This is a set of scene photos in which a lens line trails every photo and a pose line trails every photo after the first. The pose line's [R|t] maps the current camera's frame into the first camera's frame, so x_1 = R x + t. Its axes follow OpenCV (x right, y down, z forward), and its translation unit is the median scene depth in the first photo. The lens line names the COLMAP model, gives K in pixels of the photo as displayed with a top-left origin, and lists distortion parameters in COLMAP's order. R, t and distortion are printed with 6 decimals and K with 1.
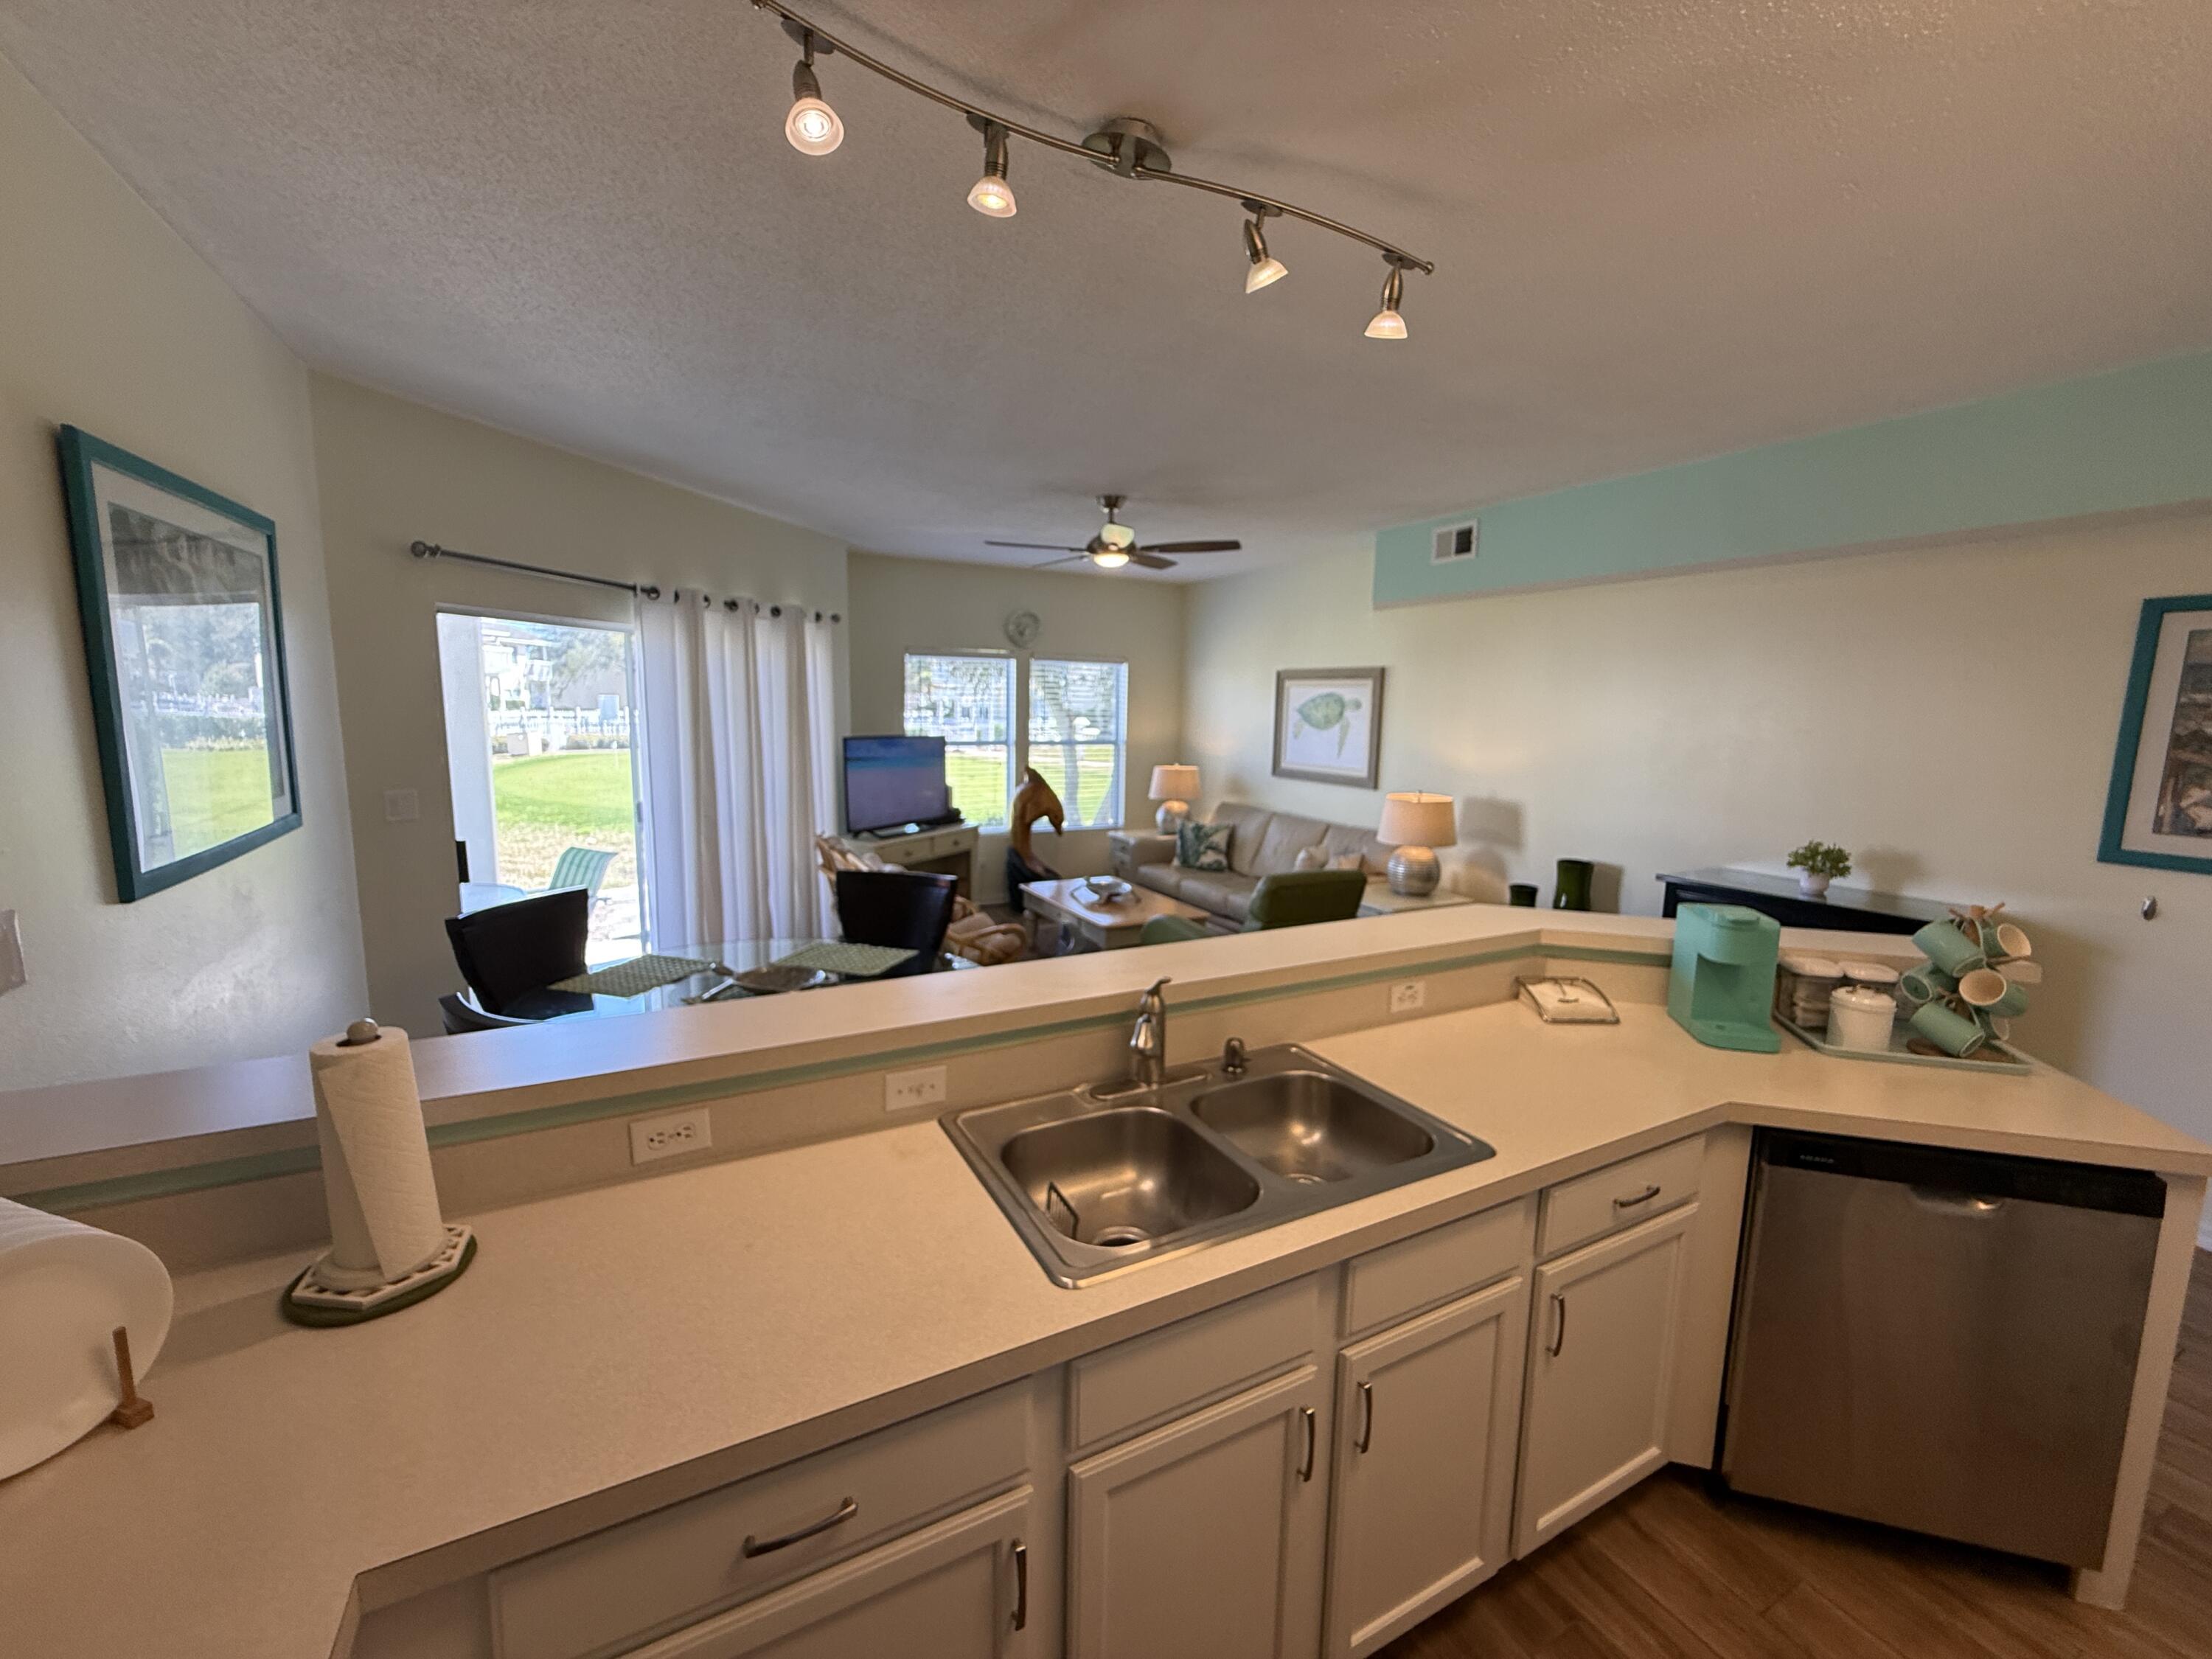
lens RADIAL K [[889.2, 0, 1111.0], [0, 889.2, 833.1], [0, 0, 1]] dist [0.001260, 0.000209]
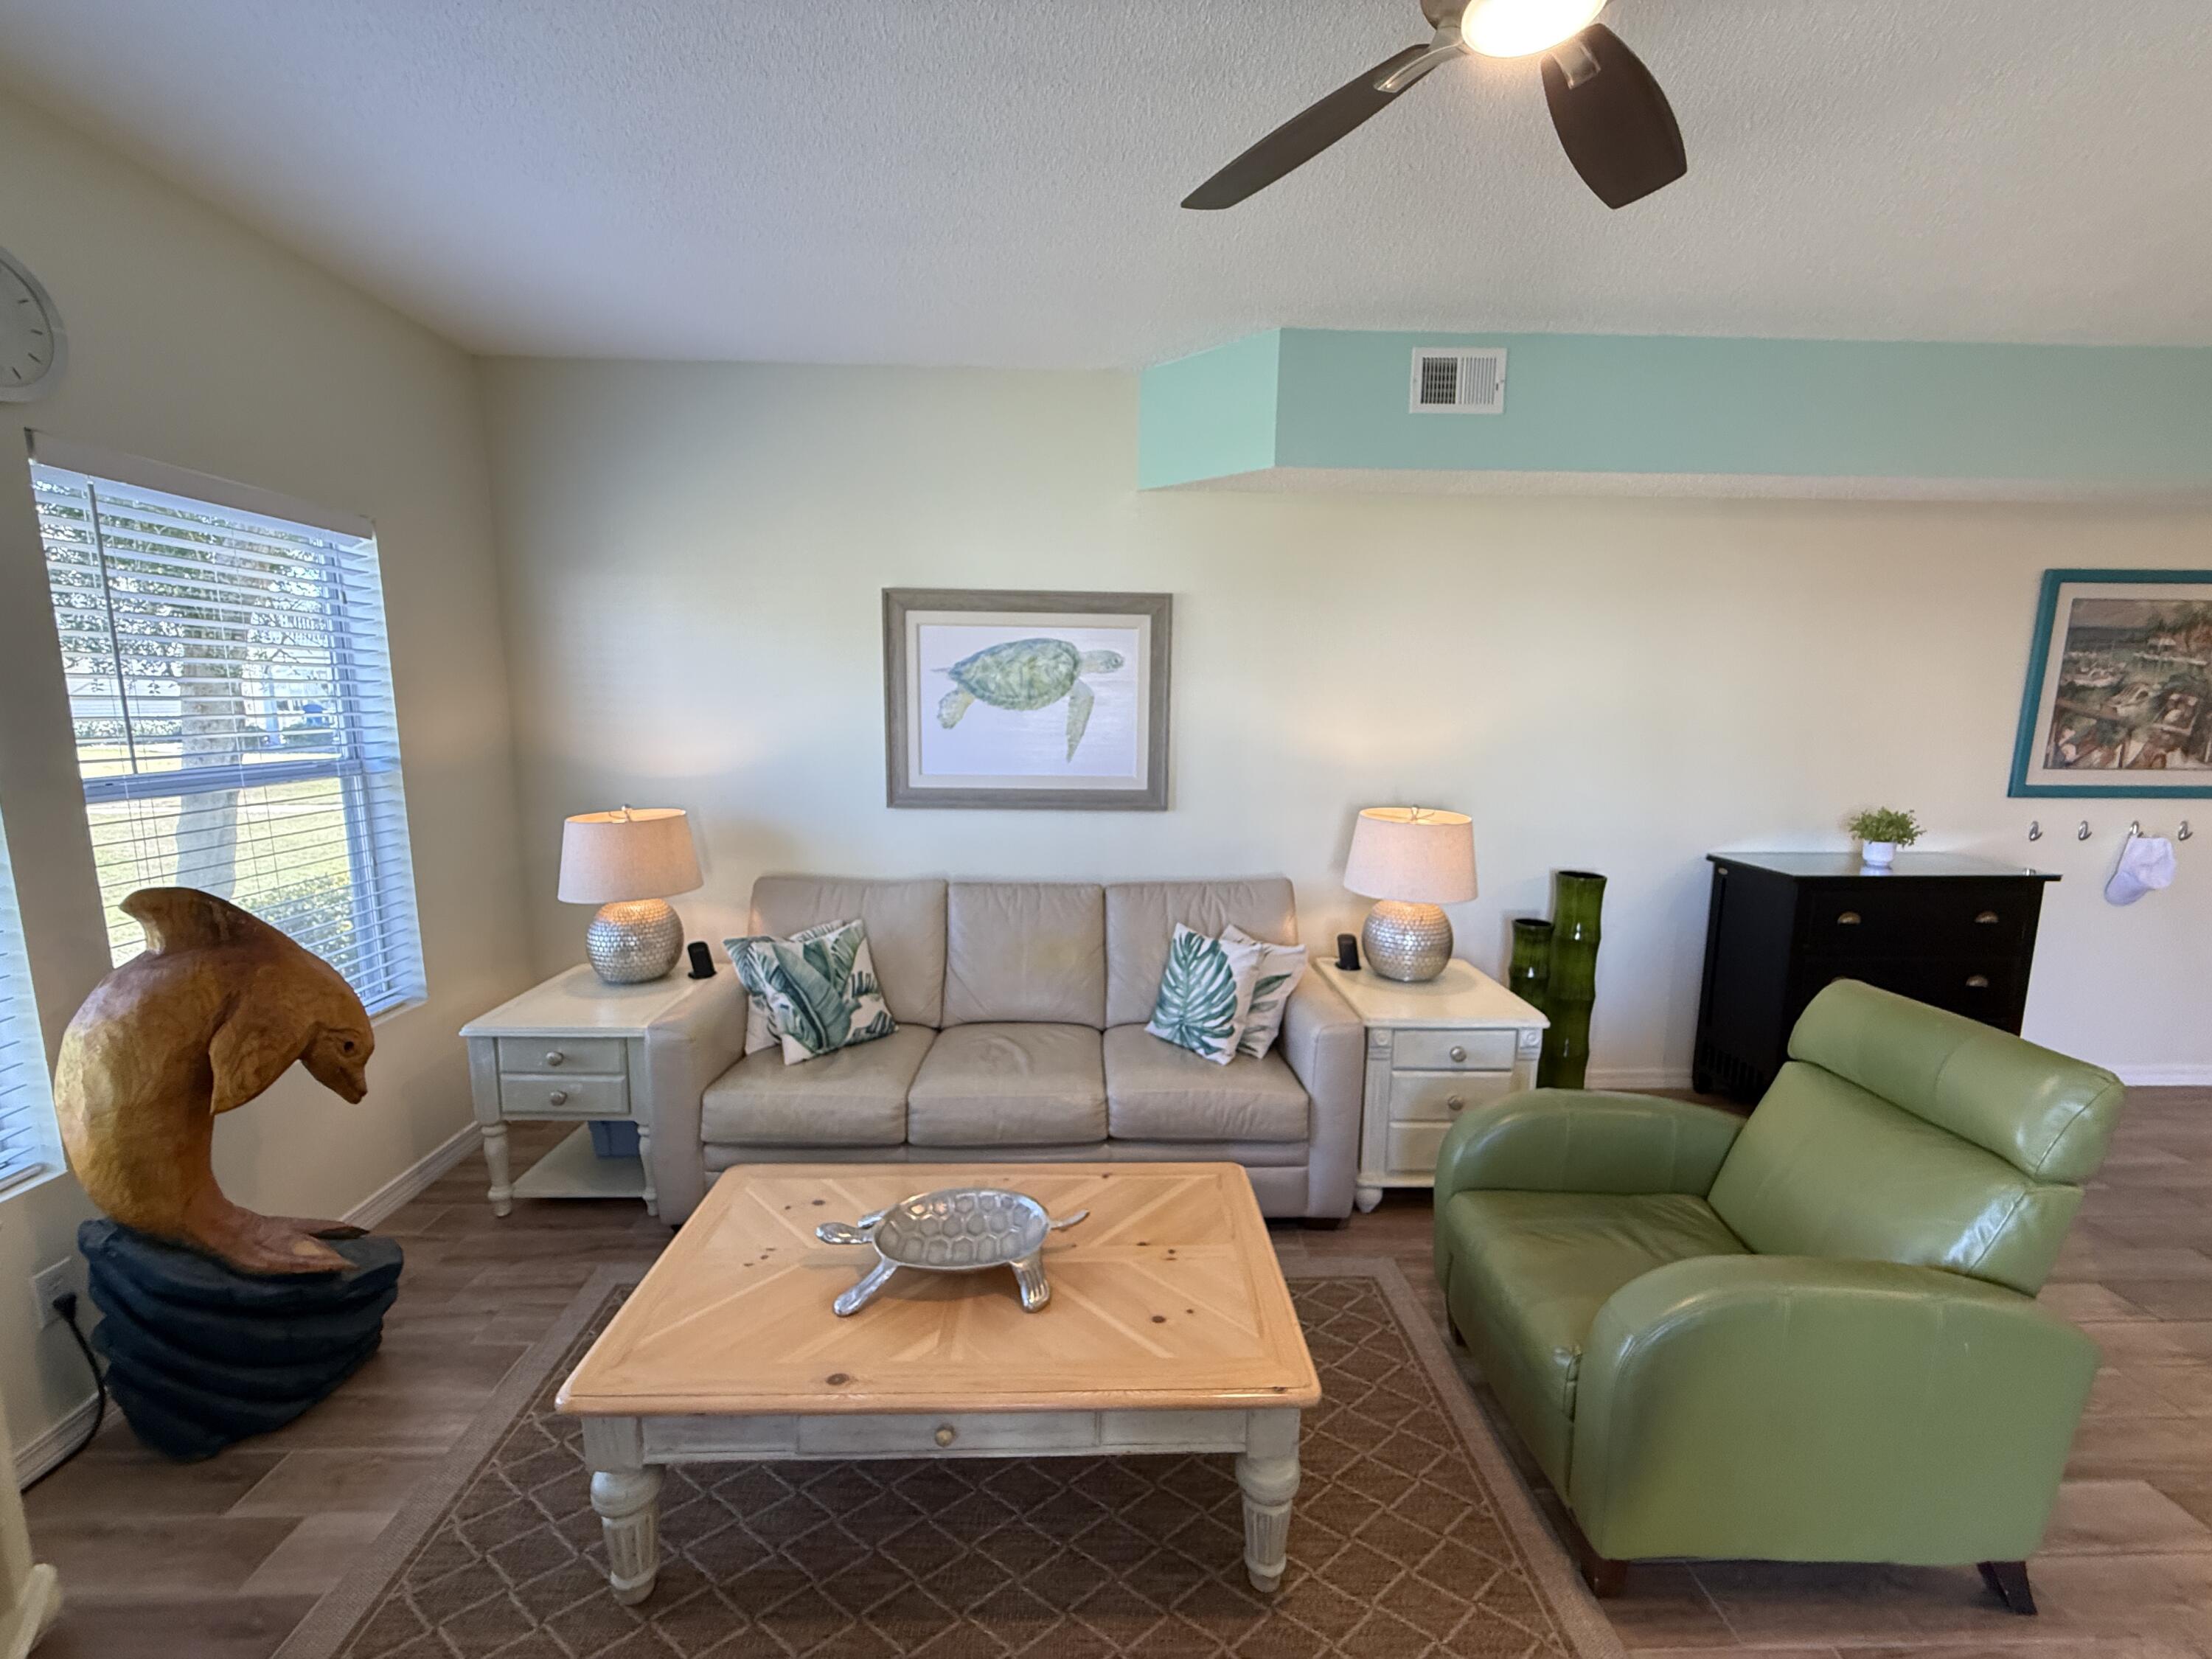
lens RADIAL K [[889.2, 0, 1102.2], [0, 889.2, 828.5], [0, 0, 1]] dist [0.001260, 0.000209]
pose [[0.454526, -0.146306, 0.878636, -0.203261], [0.128038, 0.986906, 0.098100, -0.088021], [-0.881483, 0.067910, 0.467307, 0.686398]]
